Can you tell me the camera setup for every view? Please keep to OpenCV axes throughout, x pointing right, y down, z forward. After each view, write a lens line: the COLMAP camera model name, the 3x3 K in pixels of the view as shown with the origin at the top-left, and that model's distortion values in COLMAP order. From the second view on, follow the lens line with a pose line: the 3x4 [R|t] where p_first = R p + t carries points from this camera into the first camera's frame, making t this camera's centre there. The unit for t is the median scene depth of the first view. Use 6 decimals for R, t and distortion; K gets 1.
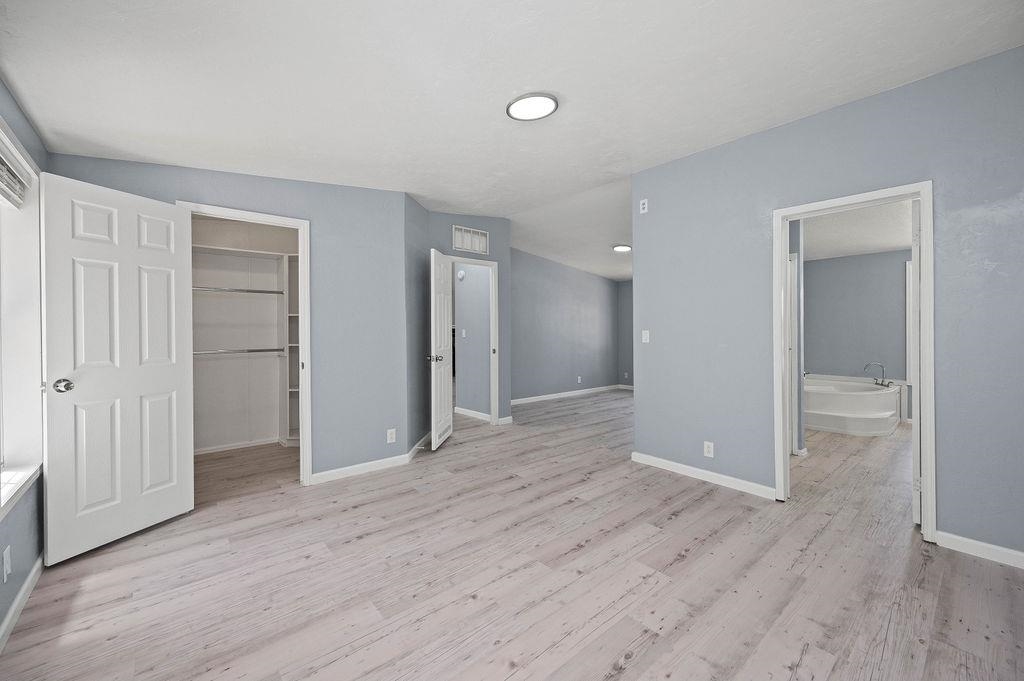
lens RADIAL K [[409.5, 0, 515.8], [0, 409.5, 331.9], [0, 0, 1]] dist [0.000771, -0.000047]
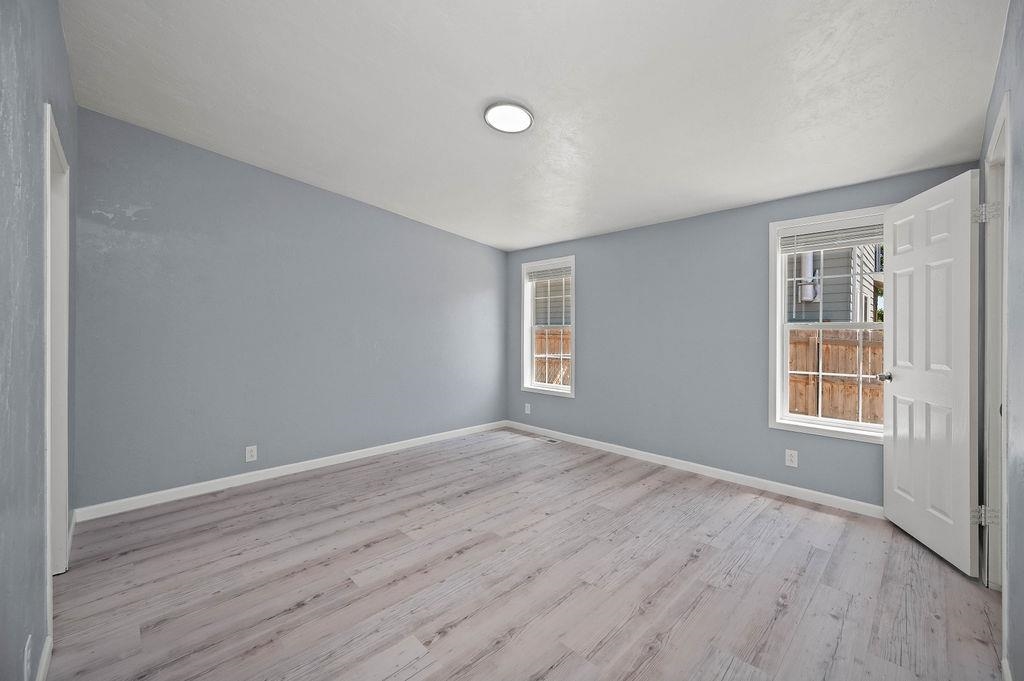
lens RADIAL K [[409.5, 0, 515.8], [0, 409.5, 331.9], [0, 0, 1]] dist [0.000771, -0.000047]
pose [[-0.997884, 0.001499, -0.064999, 0.082997], [0.001141, 0.999984, 0.005555, -0.011890], [0.065006, 0.005469, -0.997870, 1.911723]]
